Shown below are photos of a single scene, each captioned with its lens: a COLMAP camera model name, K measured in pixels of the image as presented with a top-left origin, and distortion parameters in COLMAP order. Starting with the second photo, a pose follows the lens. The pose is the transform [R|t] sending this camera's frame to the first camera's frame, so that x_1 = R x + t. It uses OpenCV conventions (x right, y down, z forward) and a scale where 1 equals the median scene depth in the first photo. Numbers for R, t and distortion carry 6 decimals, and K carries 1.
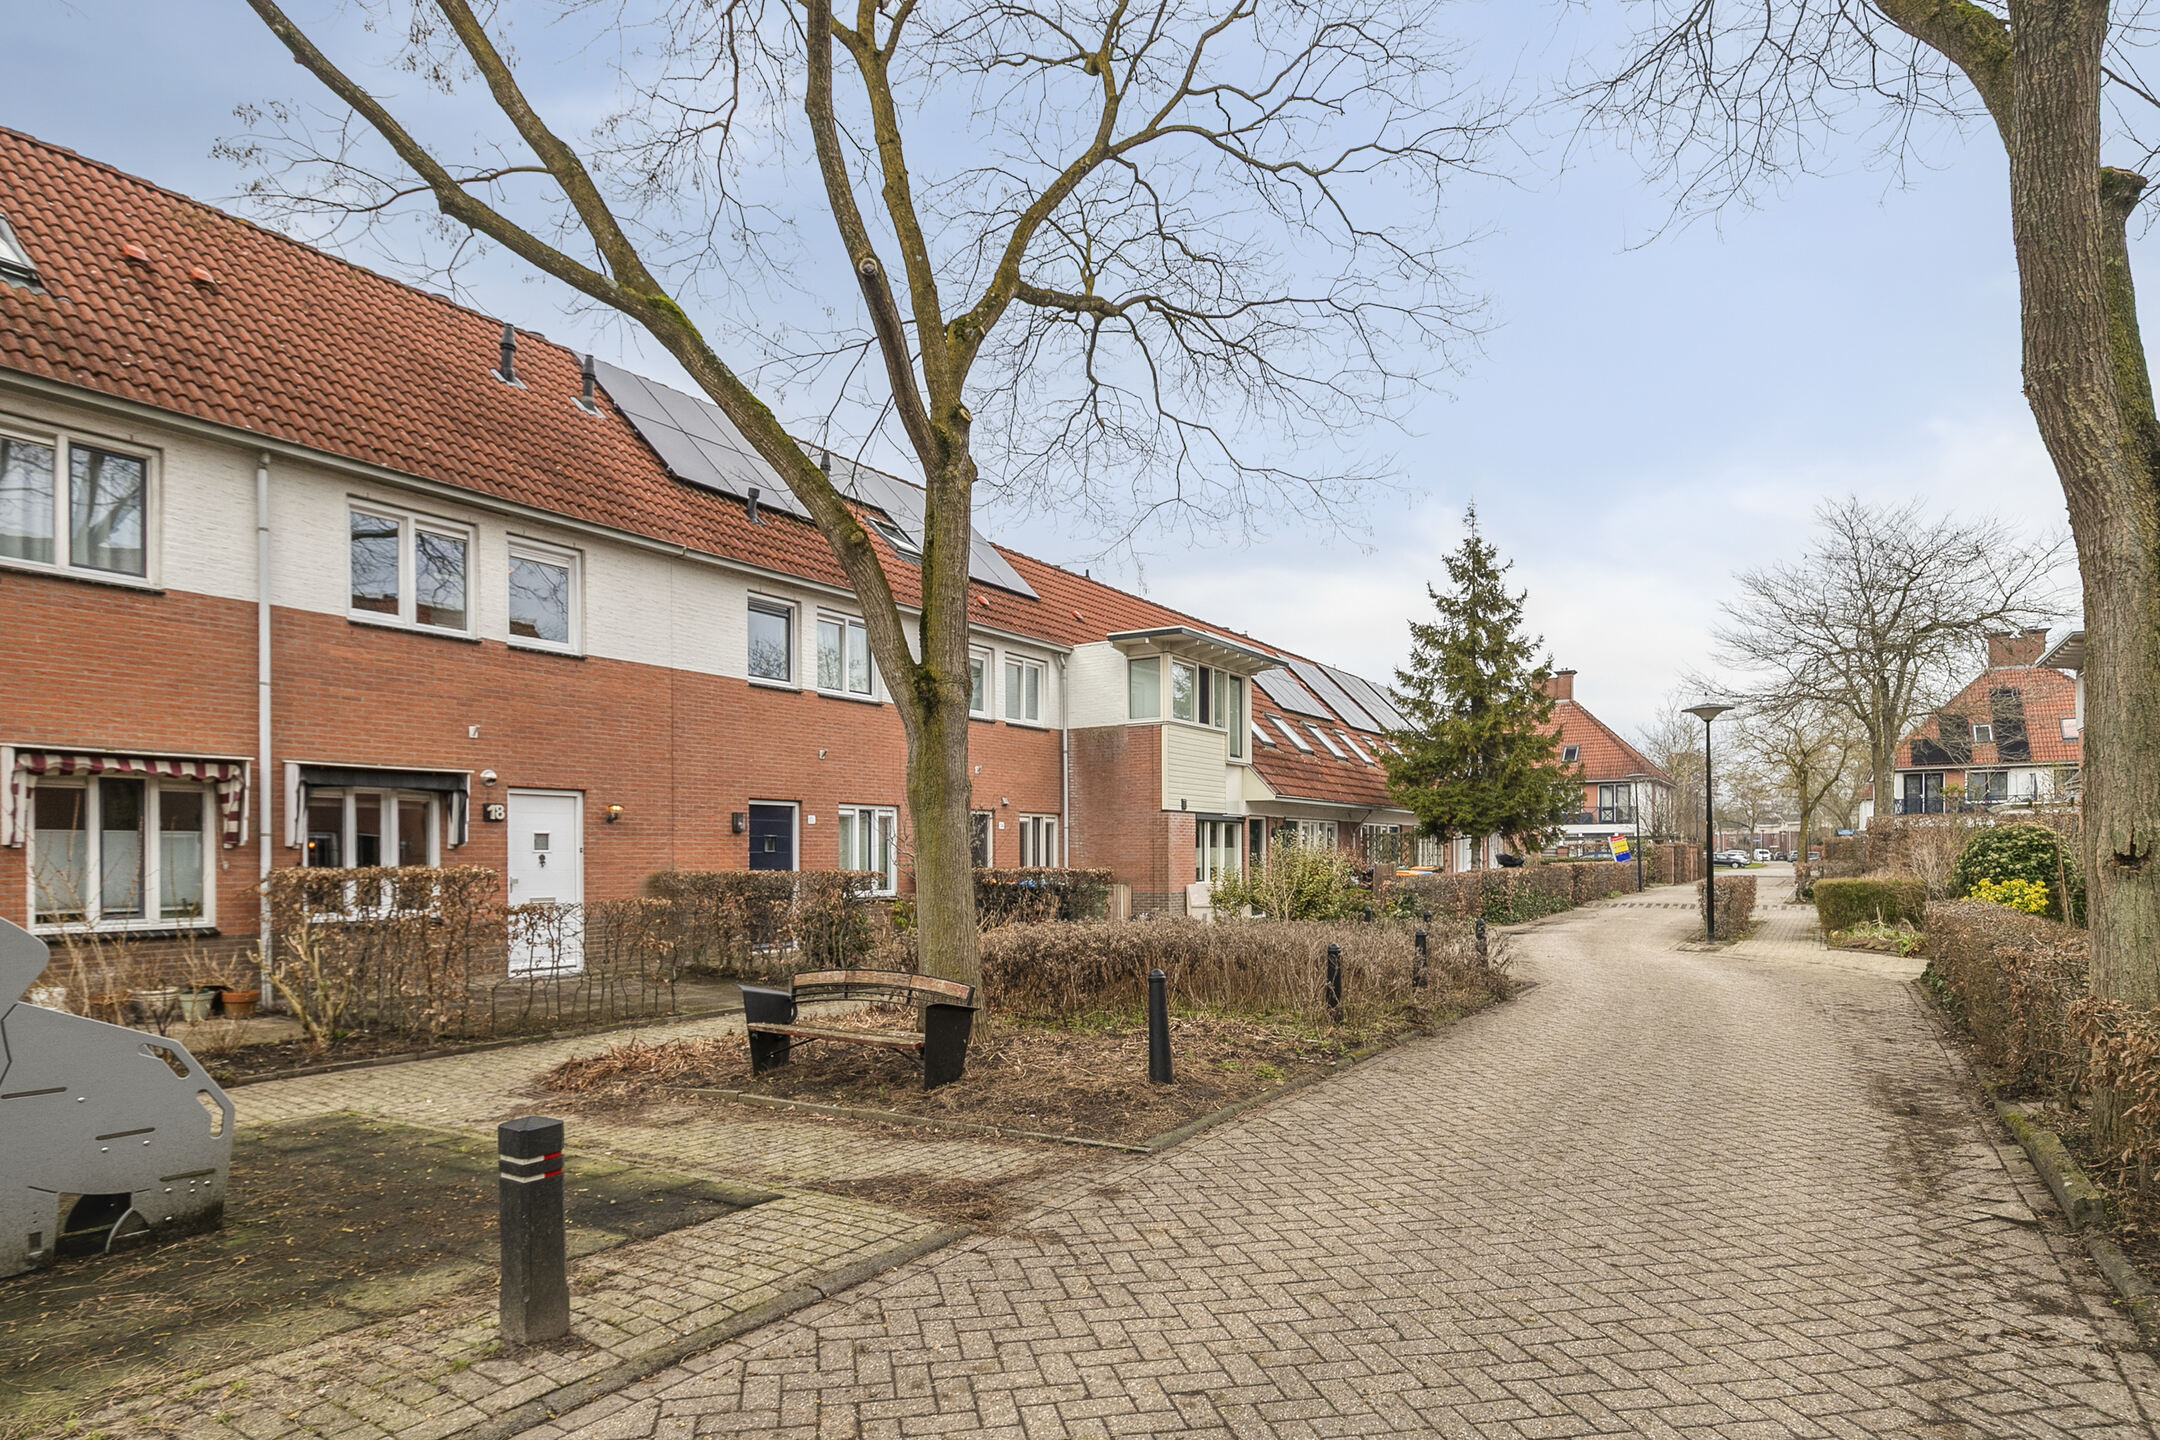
lens RADIAL K [[1164.8, 0, 1071.2], [0, 1164.8, 851.9], [0, 0, 1]] dist [-0.014496, 0.004434]
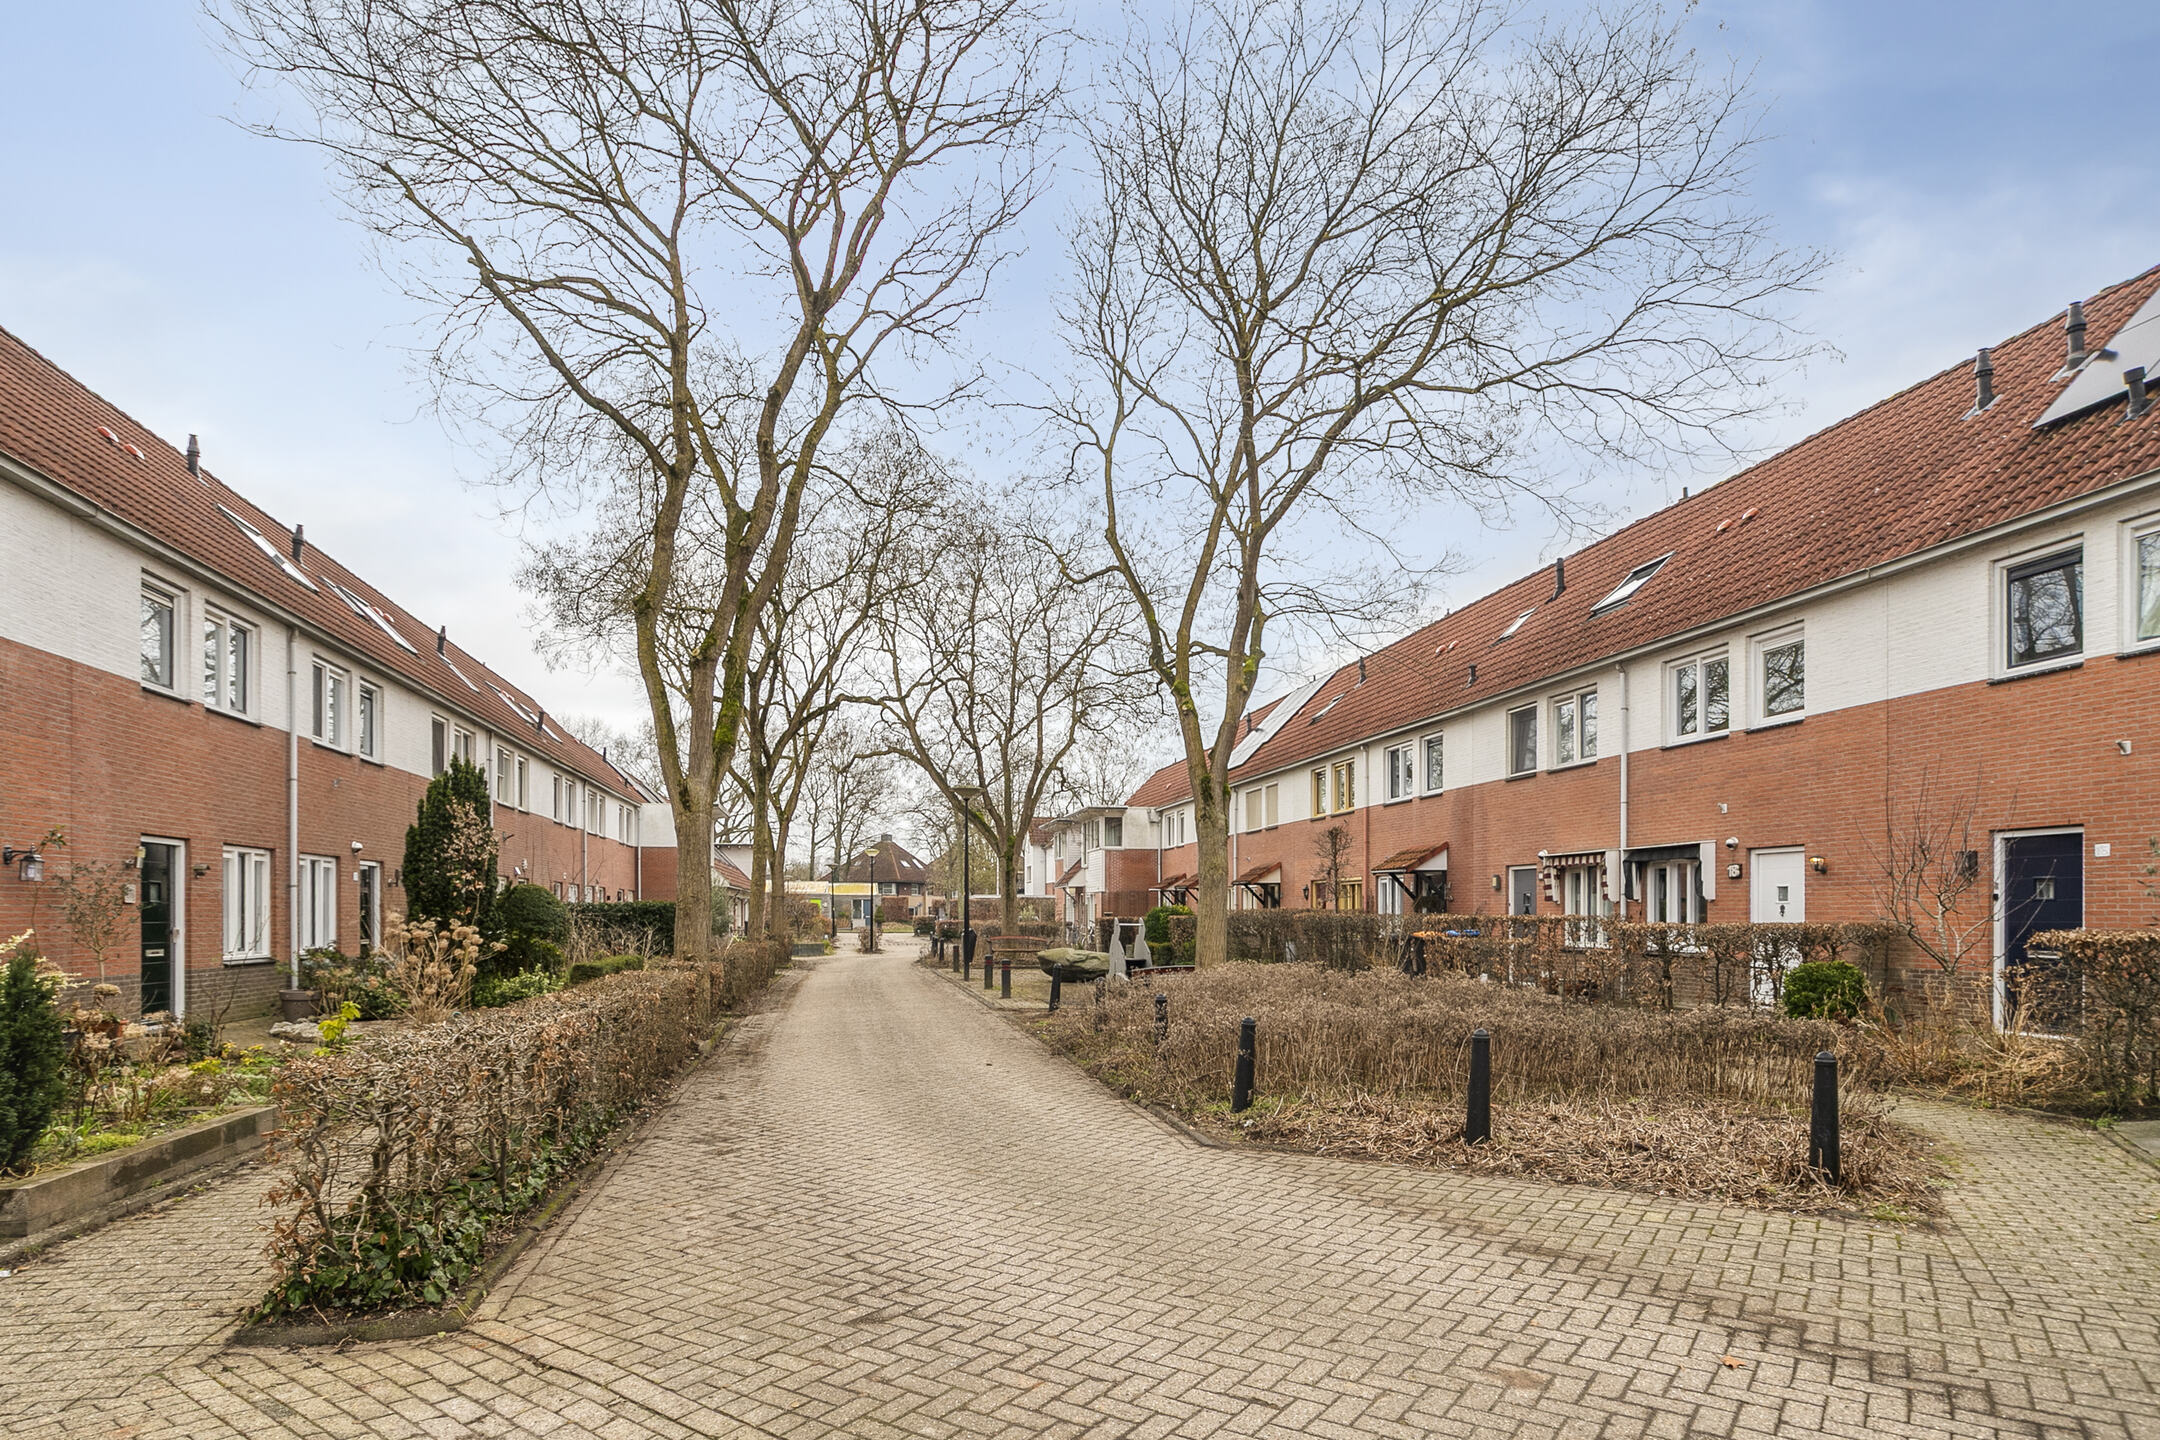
lens RADIAL K [[1206.6, 0, 1087.9], [0, 1206.6, 913.1], [0, 0, 1]] dist [-0.007877, 0.002019]
pose [[-0.710031, 0.003807, -0.704160, 1.149139], [0.005834, 0.999983, -0.000476, 0.008379], [0.704146, -0.004446, -0.710041, 1.863409]]
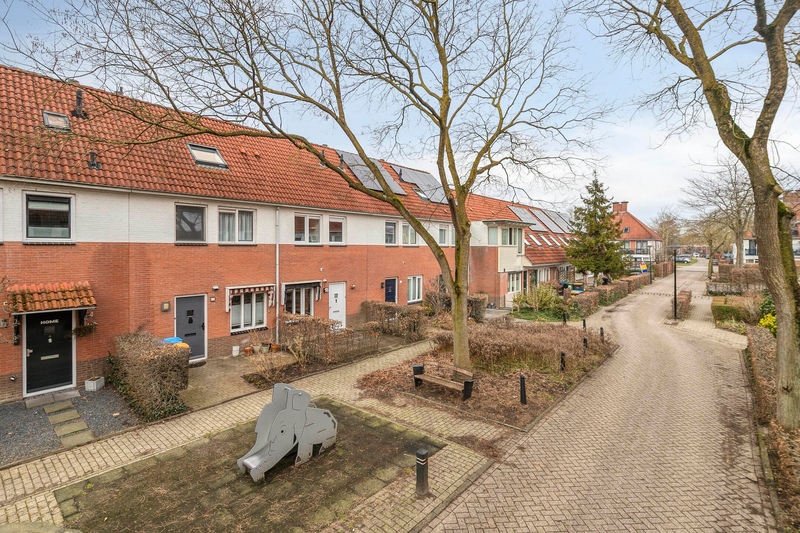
lens RADIAL K [[372.5, 0, 400.4], [0, 372.5, 247.3], [0, 0, 1]] dist [-0.009096, 0.003096]
pose [[0.990610, 0.008516, -0.136456, -0.119616], [-0.008190, 0.999962, 0.002955, -0.235829], [0.136476, -0.001809, 0.990642, -0.225472]]
